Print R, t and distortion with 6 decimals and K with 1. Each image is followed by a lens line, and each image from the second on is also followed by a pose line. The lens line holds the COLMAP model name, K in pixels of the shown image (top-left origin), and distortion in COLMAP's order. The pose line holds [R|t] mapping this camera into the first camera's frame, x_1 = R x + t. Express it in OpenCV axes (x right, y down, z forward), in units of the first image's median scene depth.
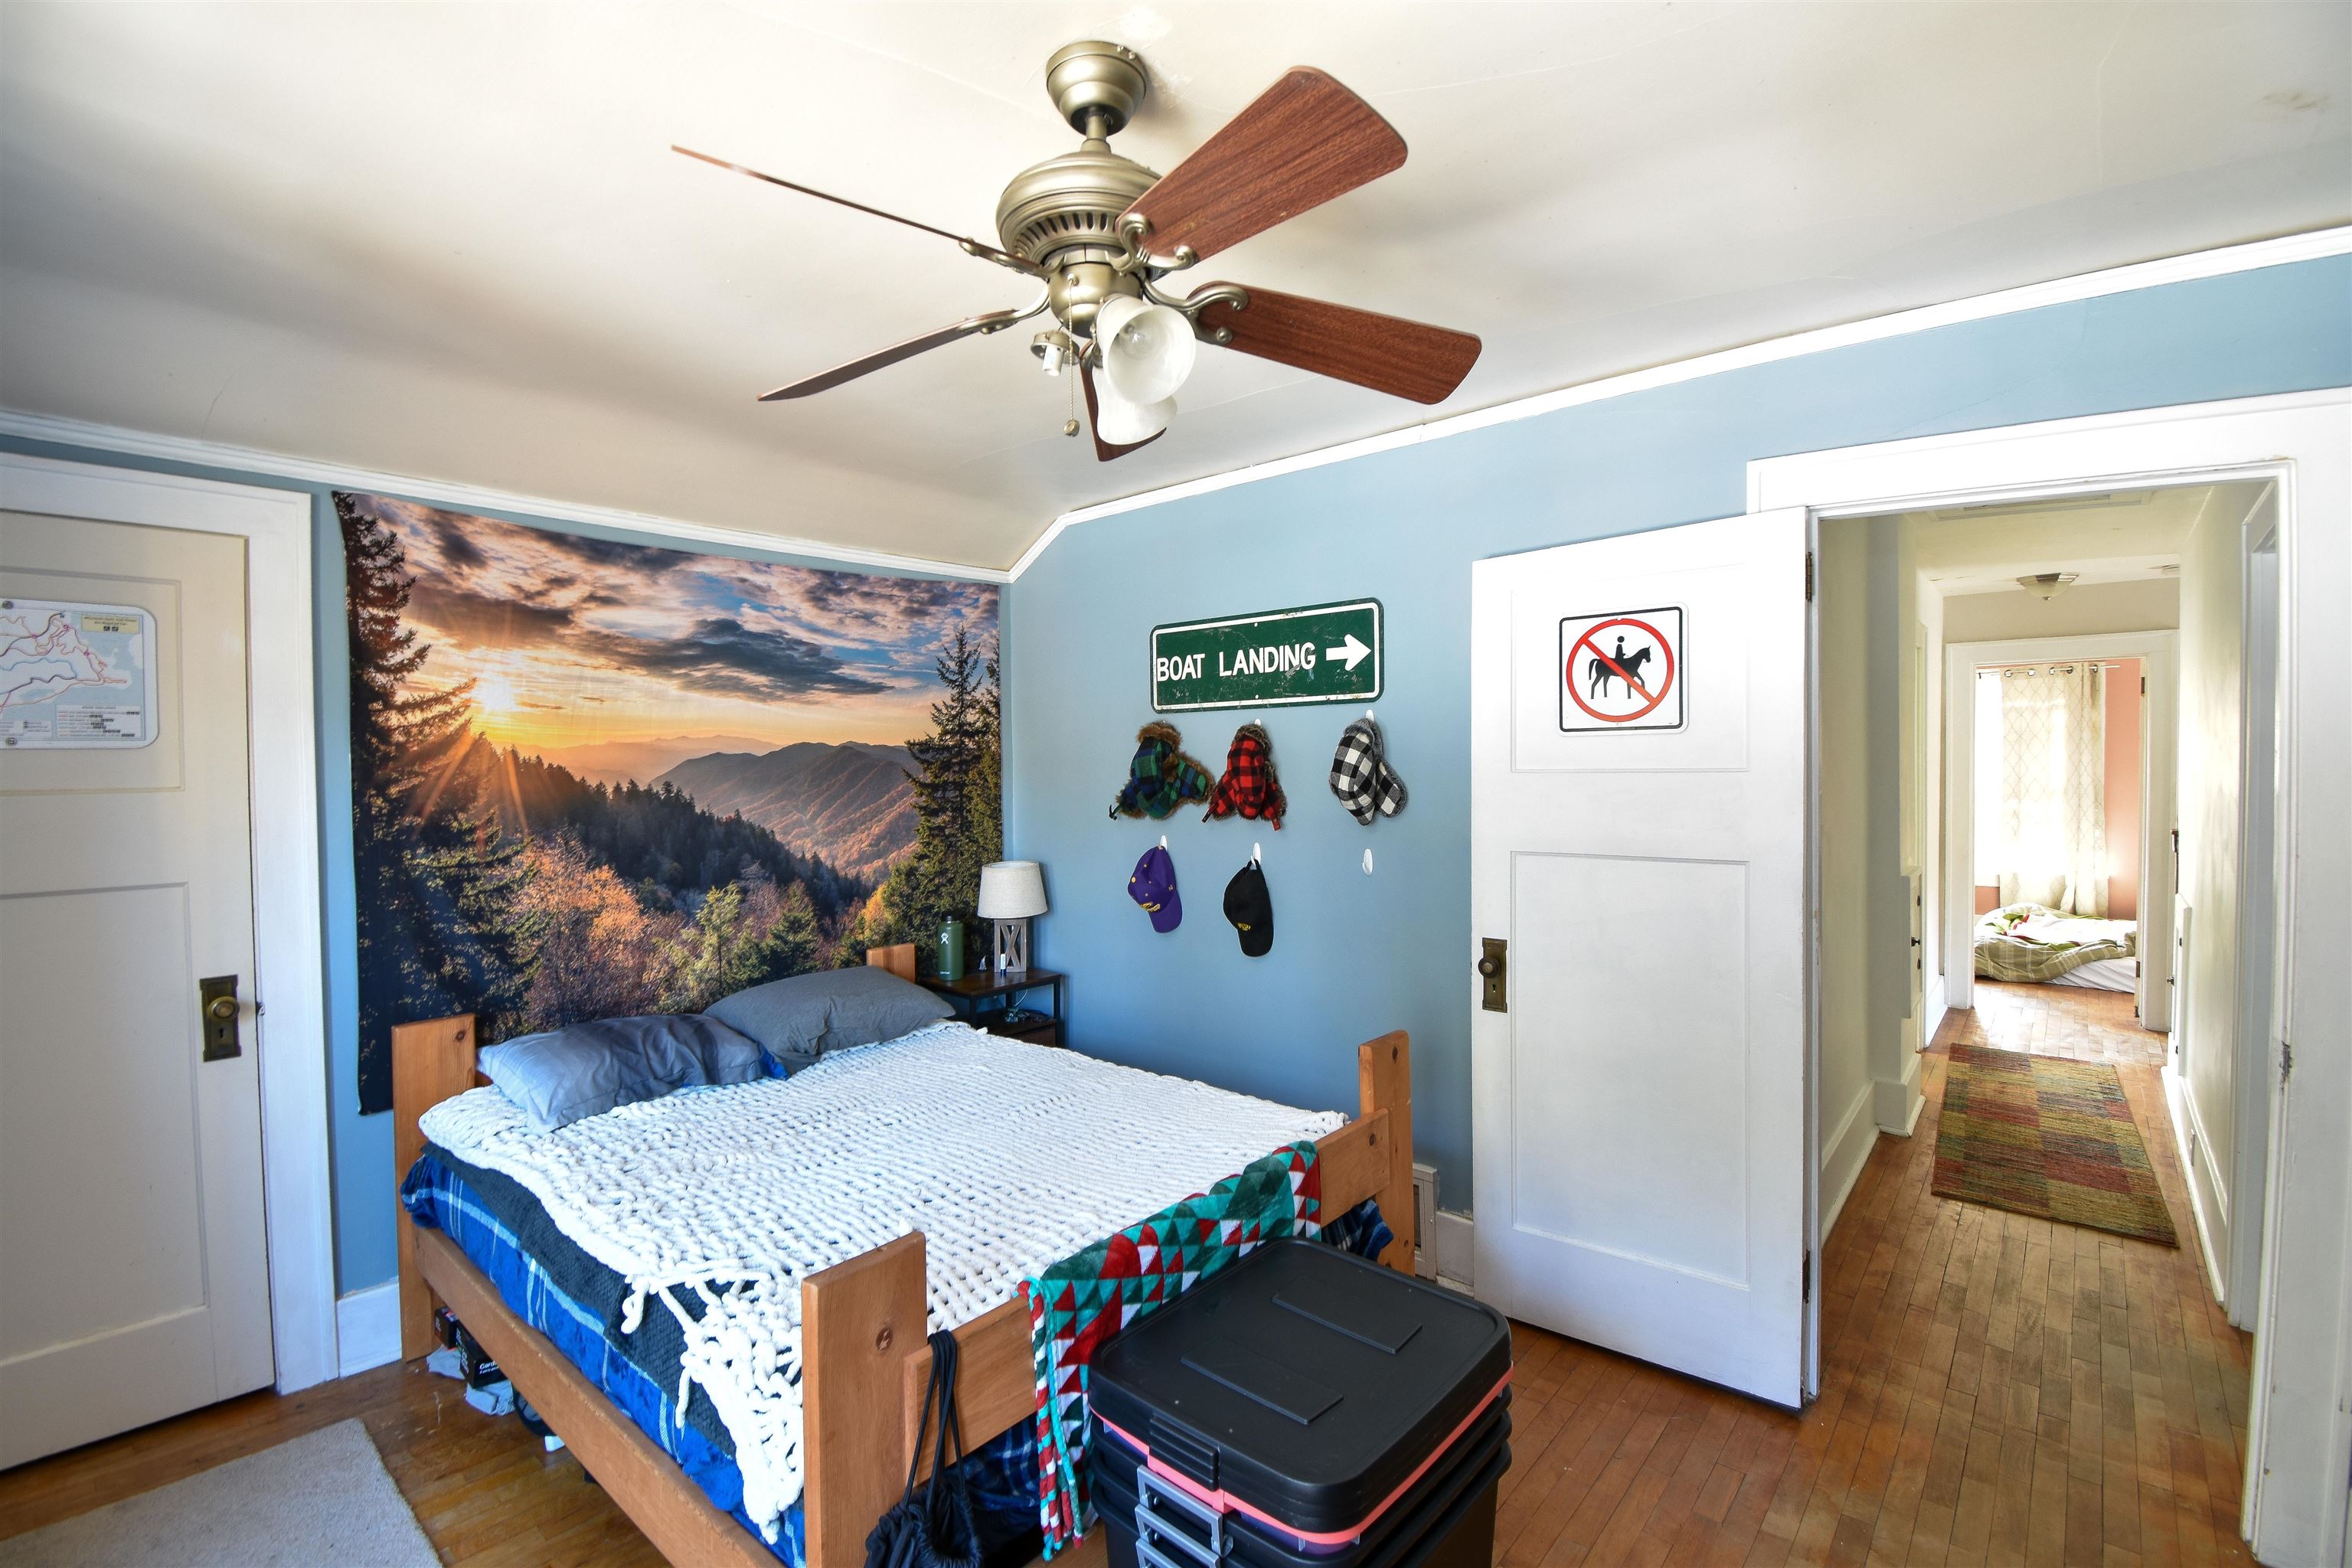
lens RADIAL K [[1035.6, 0, 1182.8], [0, 1035.6, 779.3], [0, 0, 1]] dist [0.019465, -0.024577]
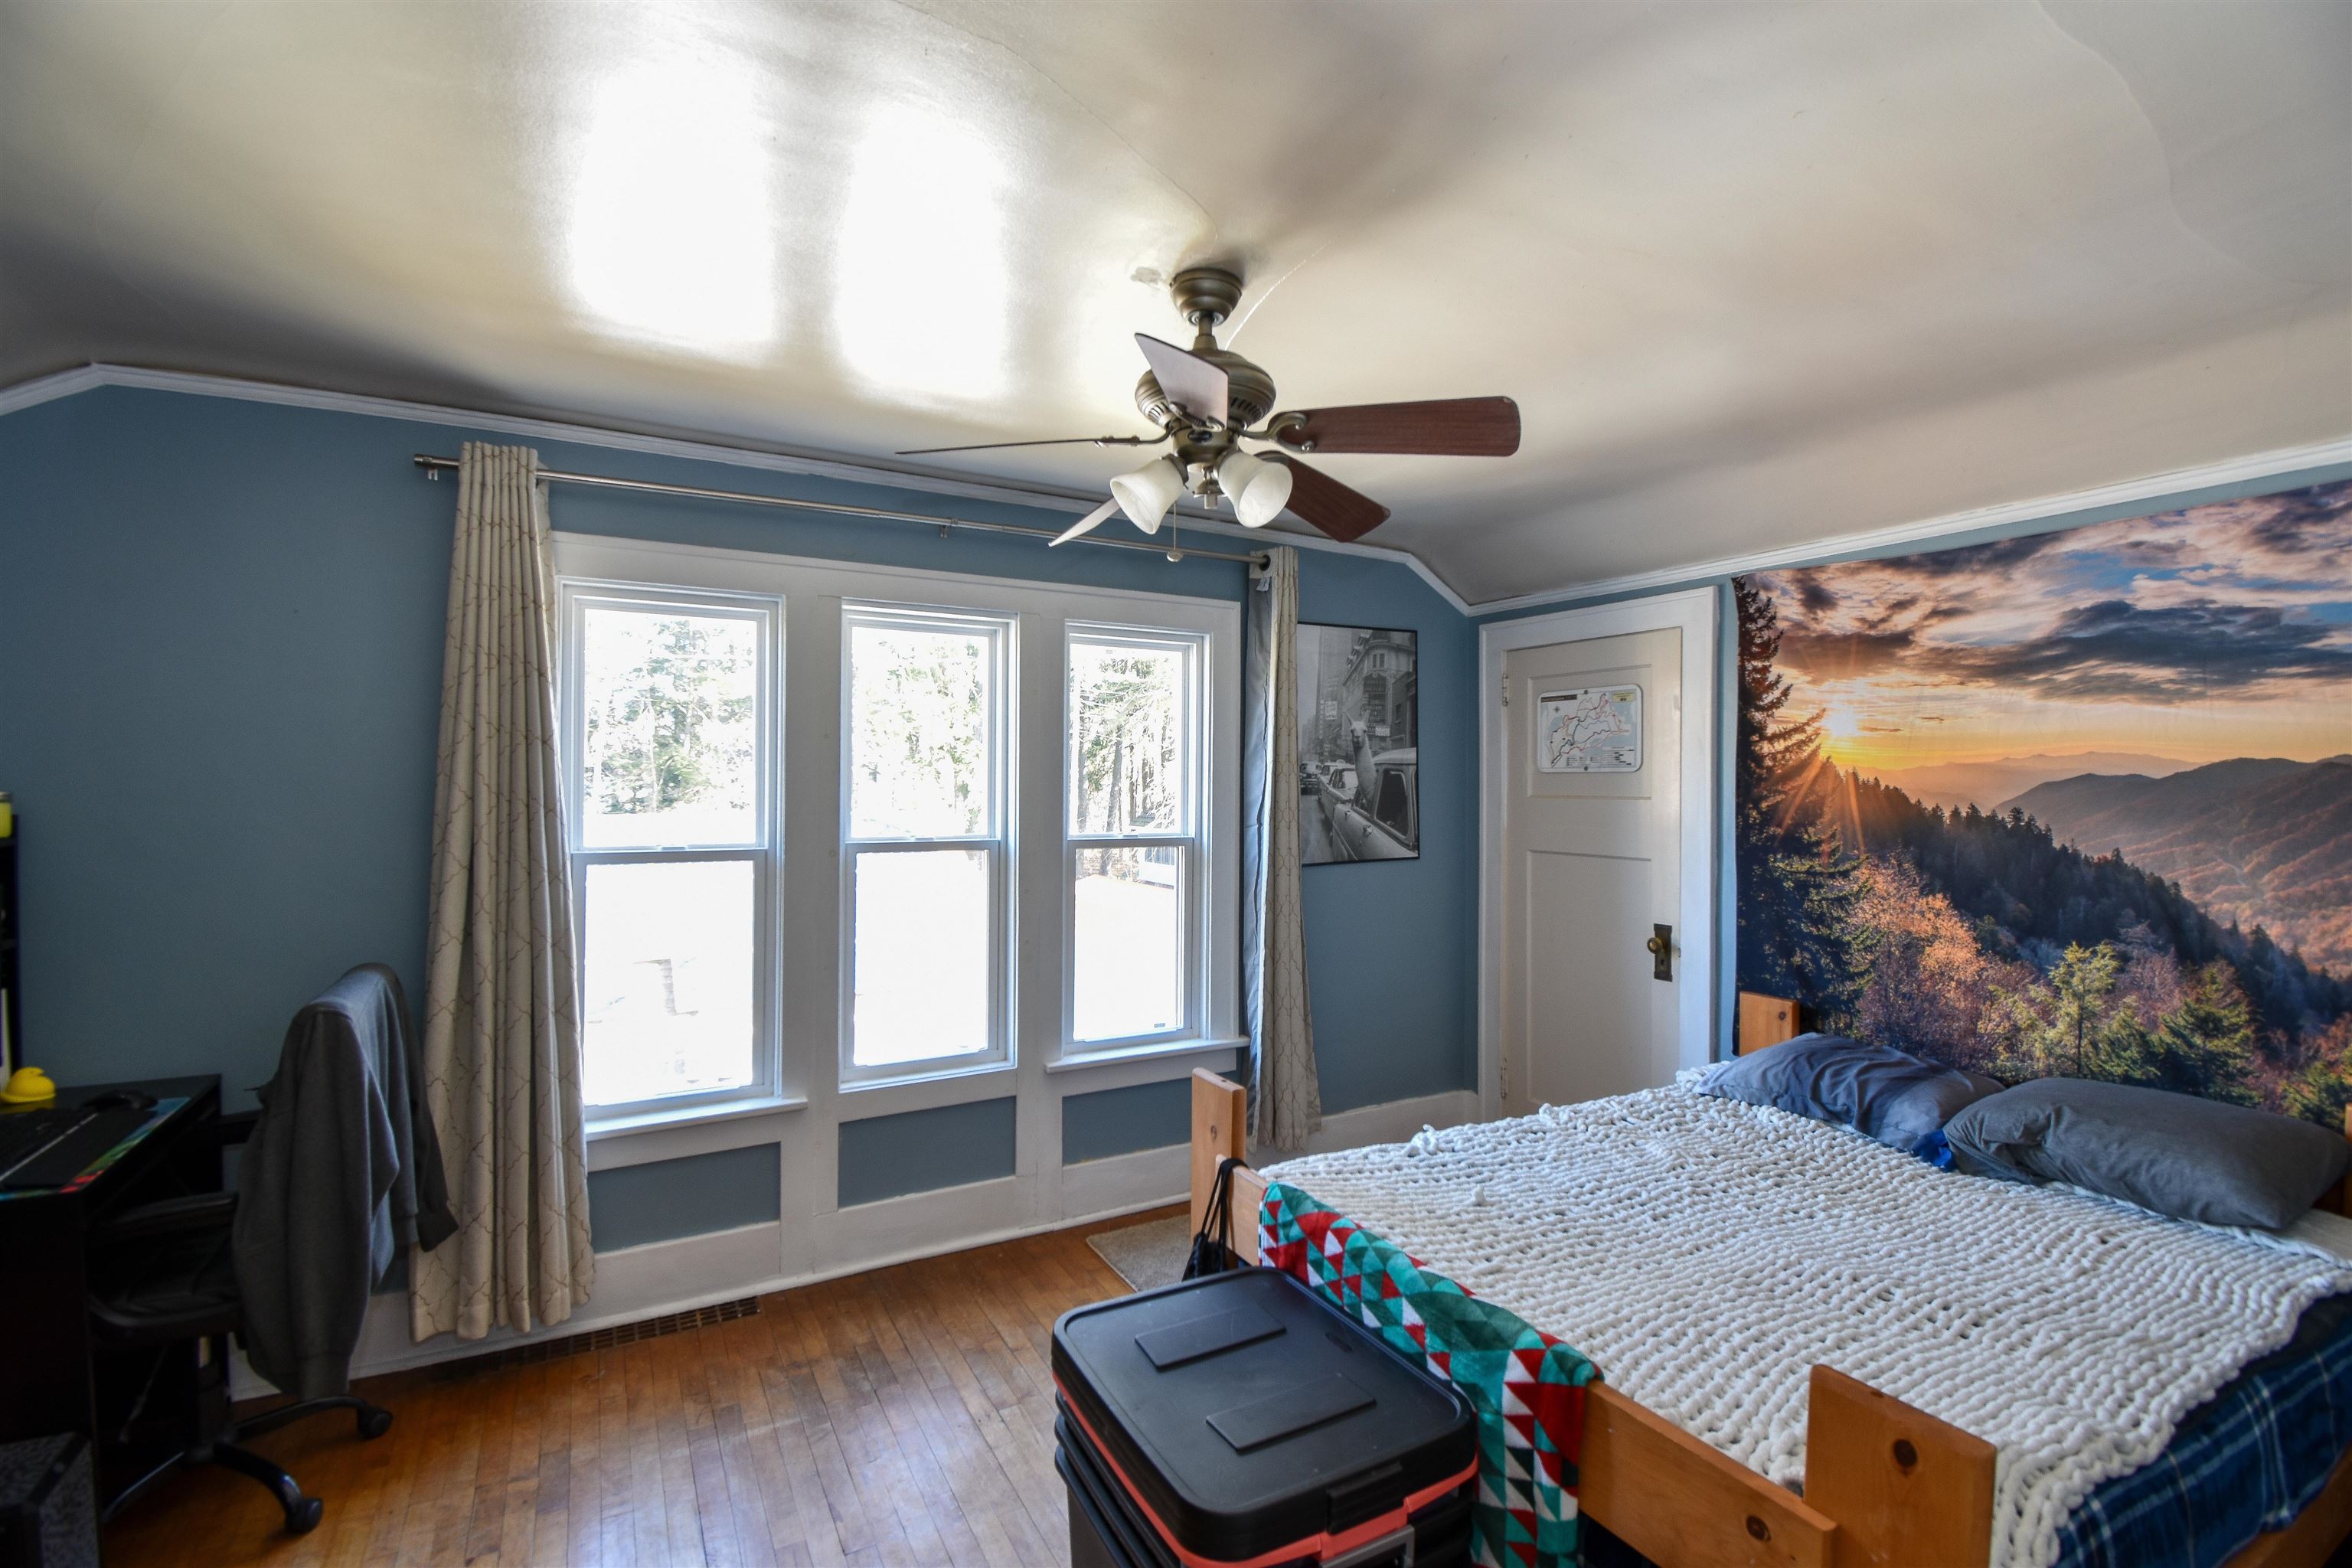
lens RADIAL K [[1034.0, 0, 1181.1], [0, 1034.0, 780.1], [0, 0, 1]] dist [0.027762, -0.032242]
pose [[-0.344870, 0.003205, -0.938645, 0.580191], [-0.023165, 0.999661, 0.011924, -0.015935], [0.938365, 0.025856, -0.344678, 0.689854]]
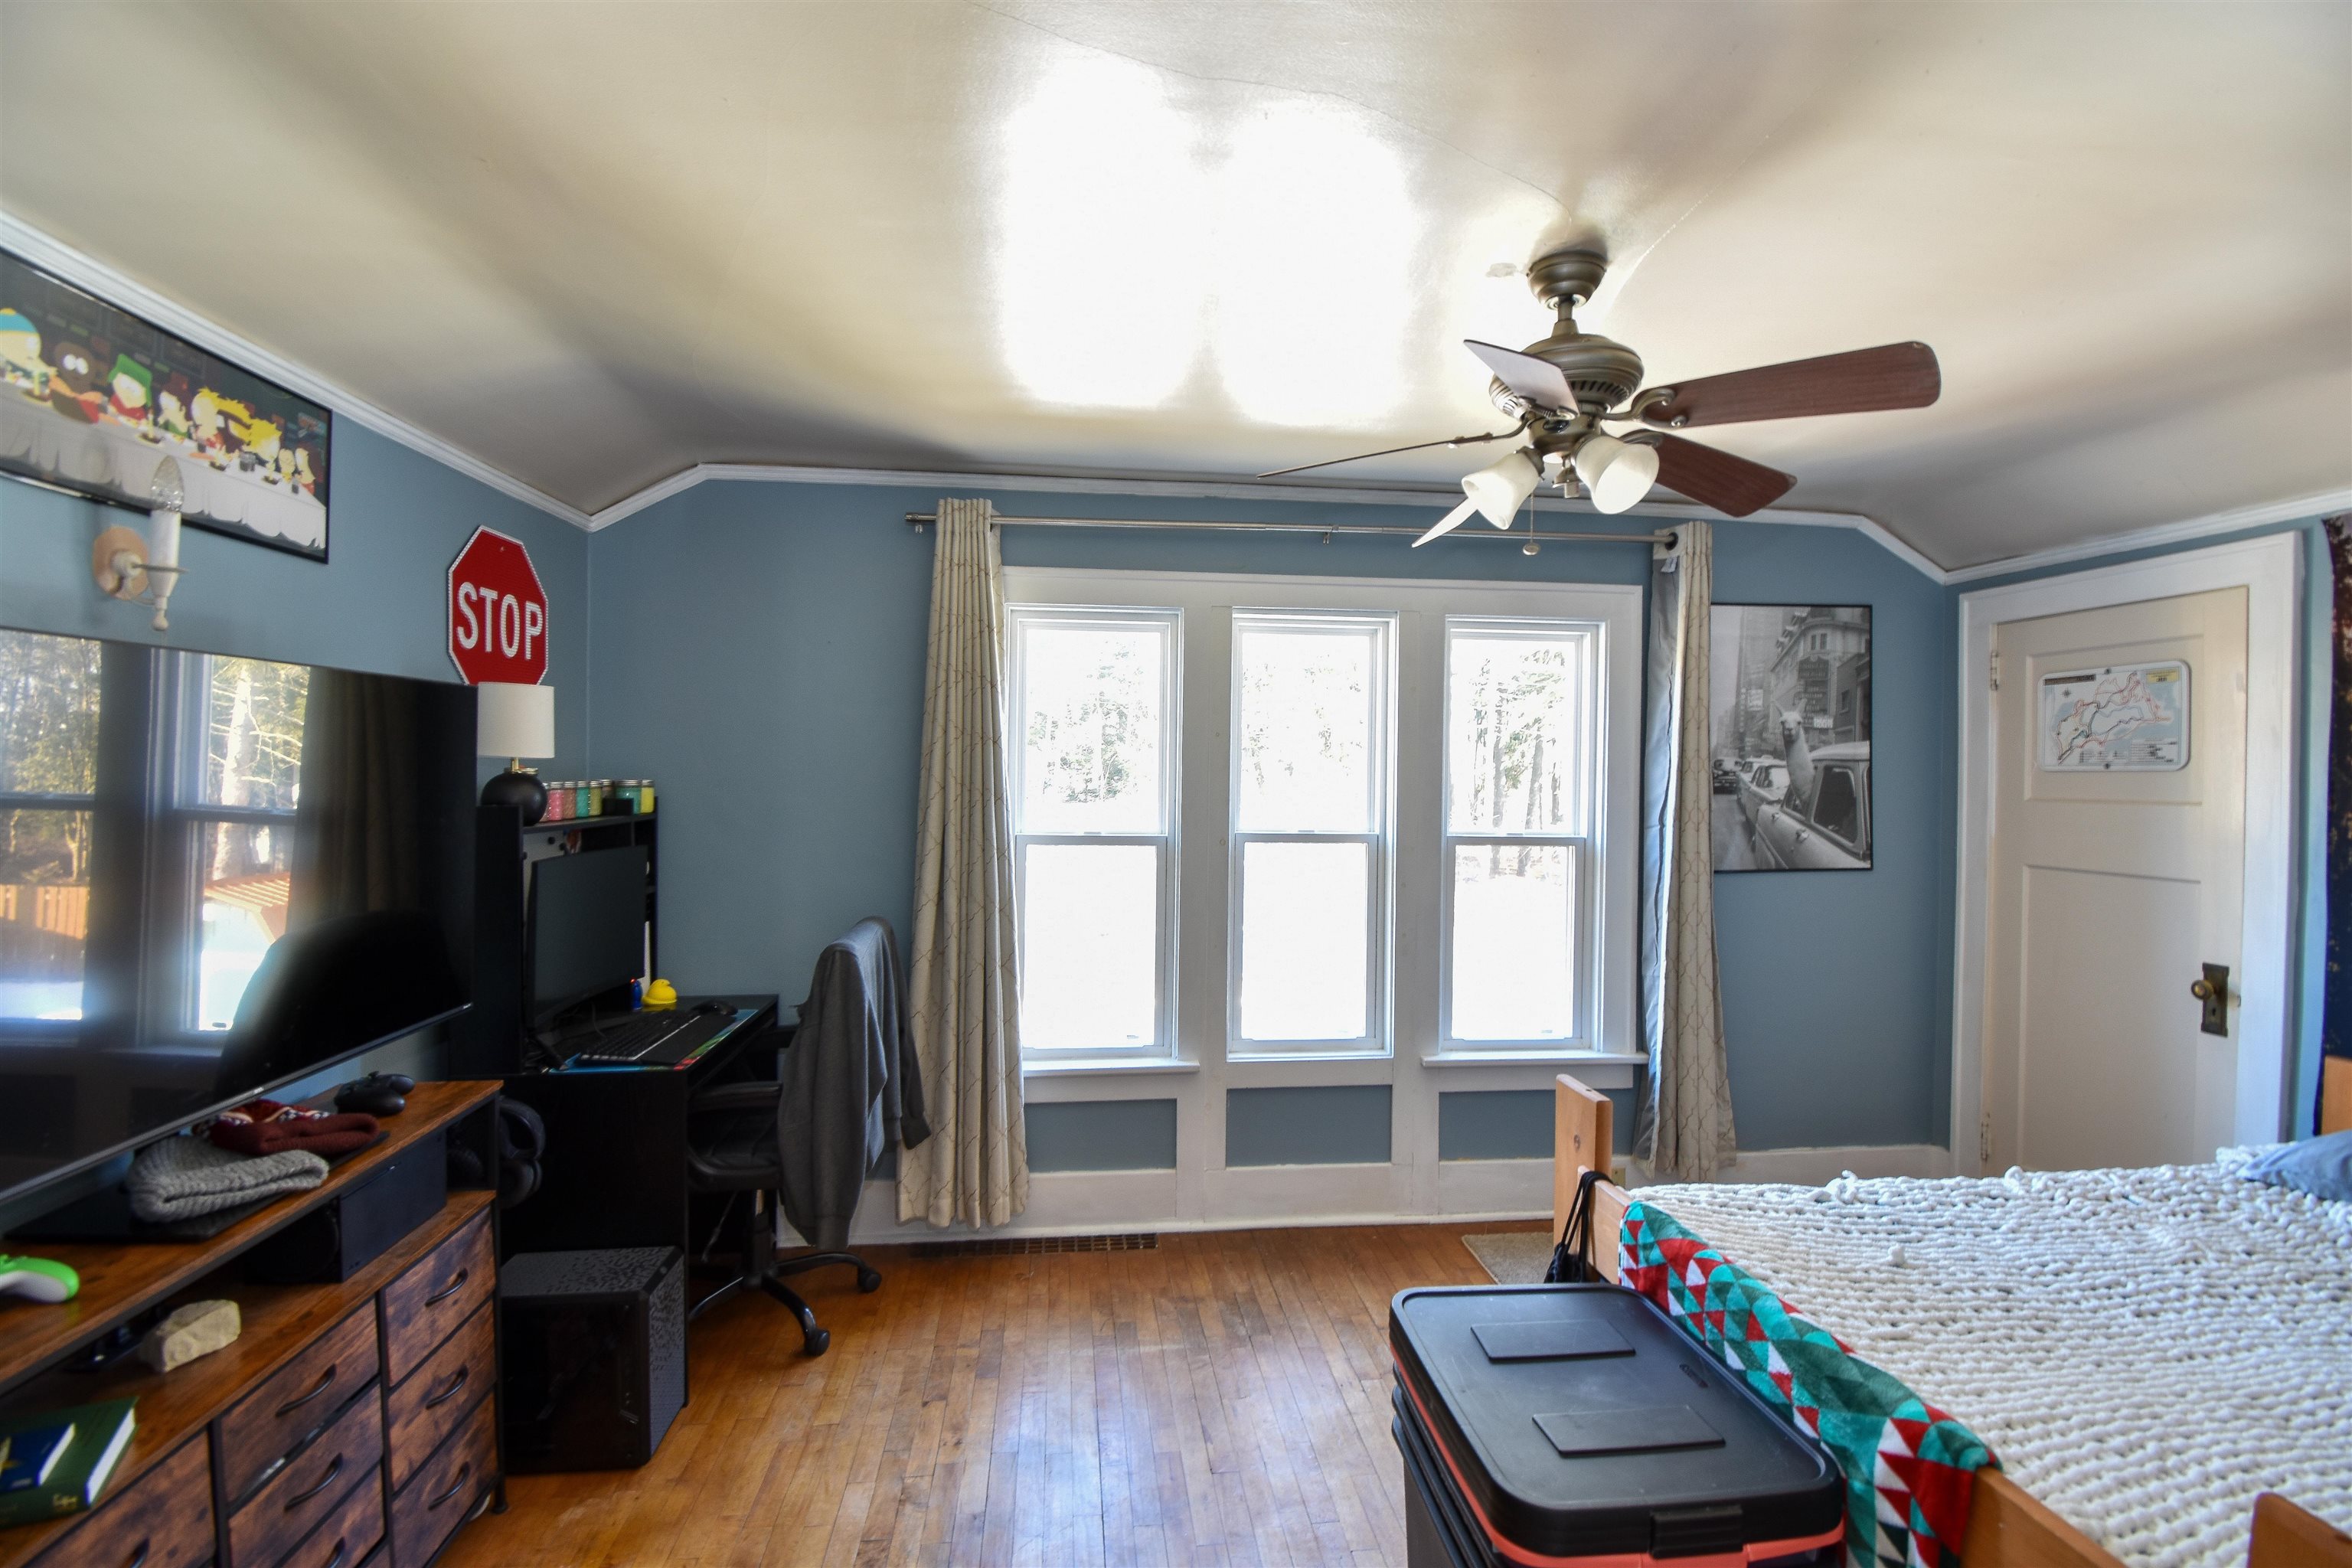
lens RADIAL K [[1035.6, 0, 1182.8], [0, 1035.6, 779.3], [0, 0, 1]] dist [0.019465, -0.024577]
pose [[-0.678092, 0.002790, -0.734972, 0.587967], [-0.022830, 0.999430, 0.024857, -0.017865], [0.734622, 0.033635, -0.677642, 0.741113]]
